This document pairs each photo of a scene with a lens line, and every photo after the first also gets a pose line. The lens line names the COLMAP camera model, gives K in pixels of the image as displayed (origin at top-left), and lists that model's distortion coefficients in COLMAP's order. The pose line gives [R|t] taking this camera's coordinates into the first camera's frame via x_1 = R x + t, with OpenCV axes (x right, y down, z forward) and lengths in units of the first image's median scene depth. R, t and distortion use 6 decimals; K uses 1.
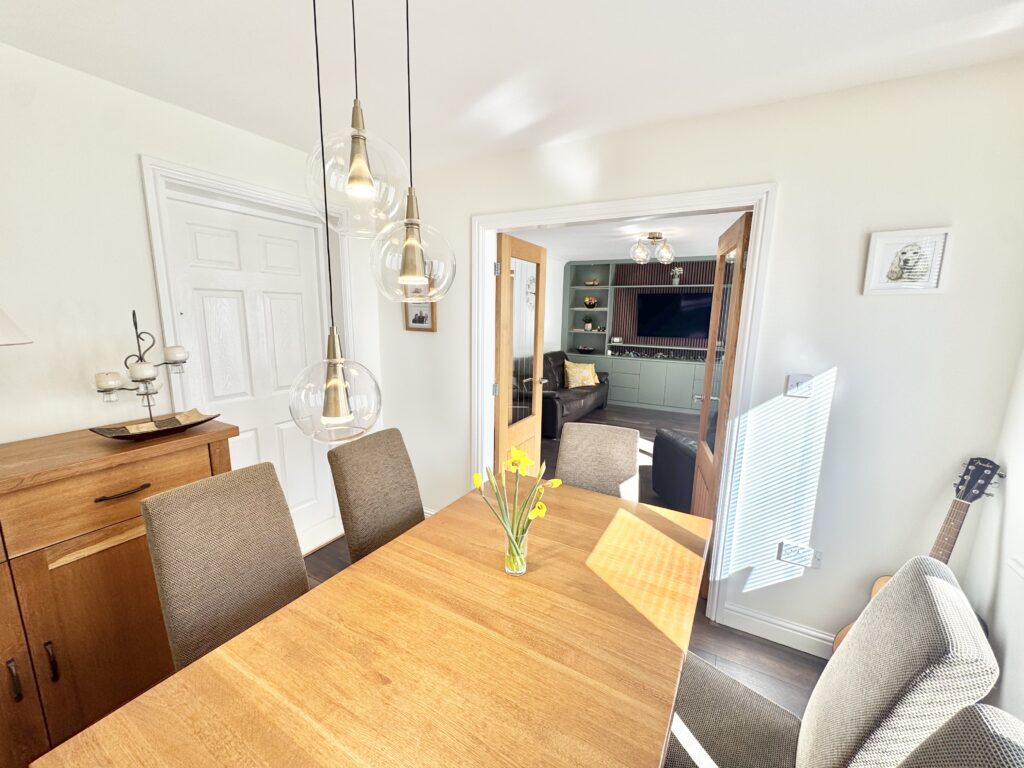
lens RADIAL K [[407.7, 0, 514.2], [0, 407.7, 382.9], [0, 0, 1]] dist [-0.003162, 0.000317]
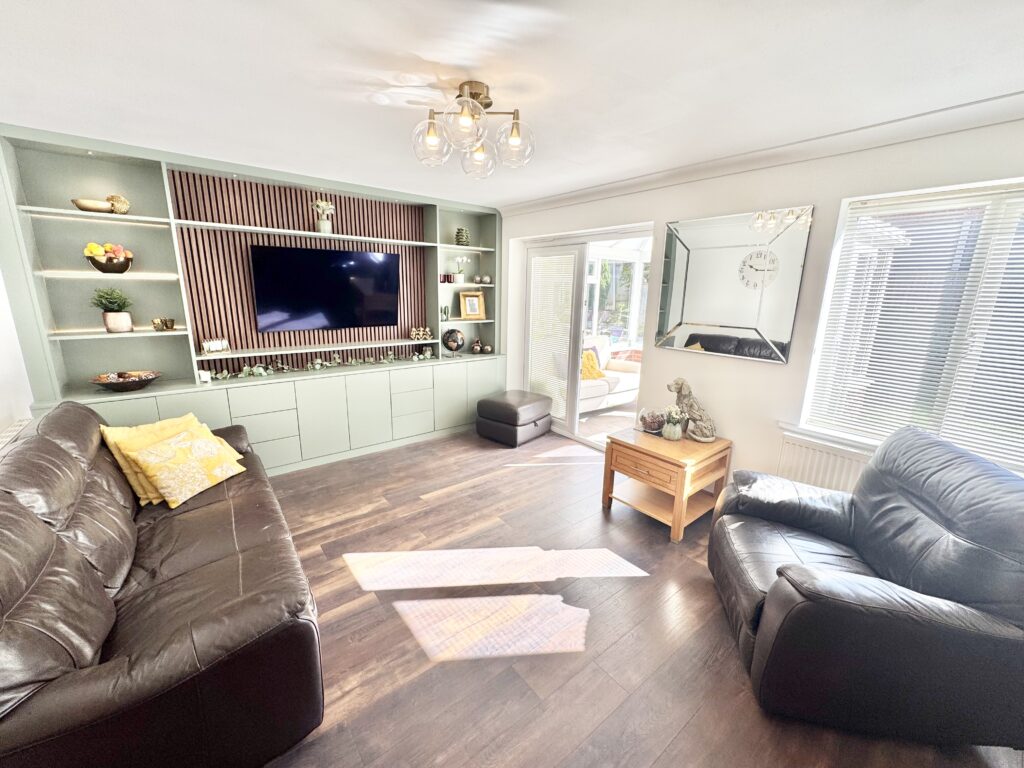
lens RADIAL K [[407.7, 0, 506.1], [0, 407.7, 382.4], [0, 0, 1]] dist [-0.003162, 0.000317]
pose [[0.383575, -0.215858, 0.897929, -0.039518], [0.149800, 0.973966, 0.170146, -0.095243], [-0.911279, 0.069246, 0.405925, 0.529585]]
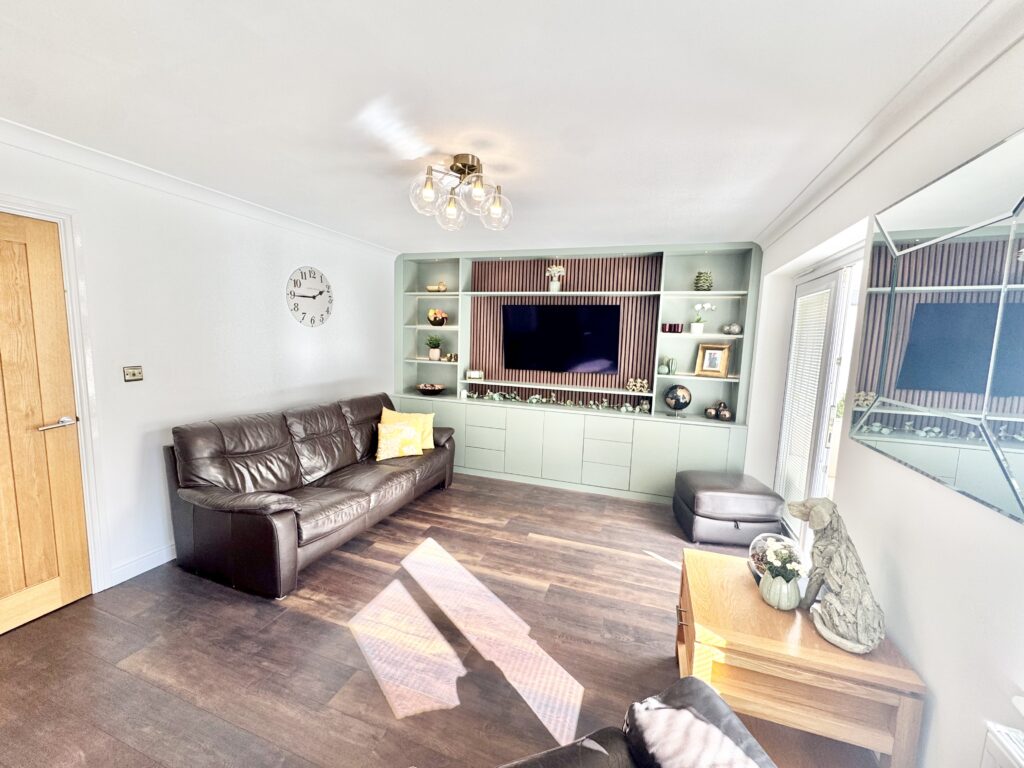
lens RADIAL K [[407.7, 0, 516.9], [0, 407.7, 384.2], [0, 0, 1]] dist [-0.003162, 0.000317]
pose [[0.984142, -0.004964, 0.177314, 0.203576], [0.014817, 0.998415, -0.054290, -0.053907], [-0.176763, 0.056056, 0.982656, 0.349253]]
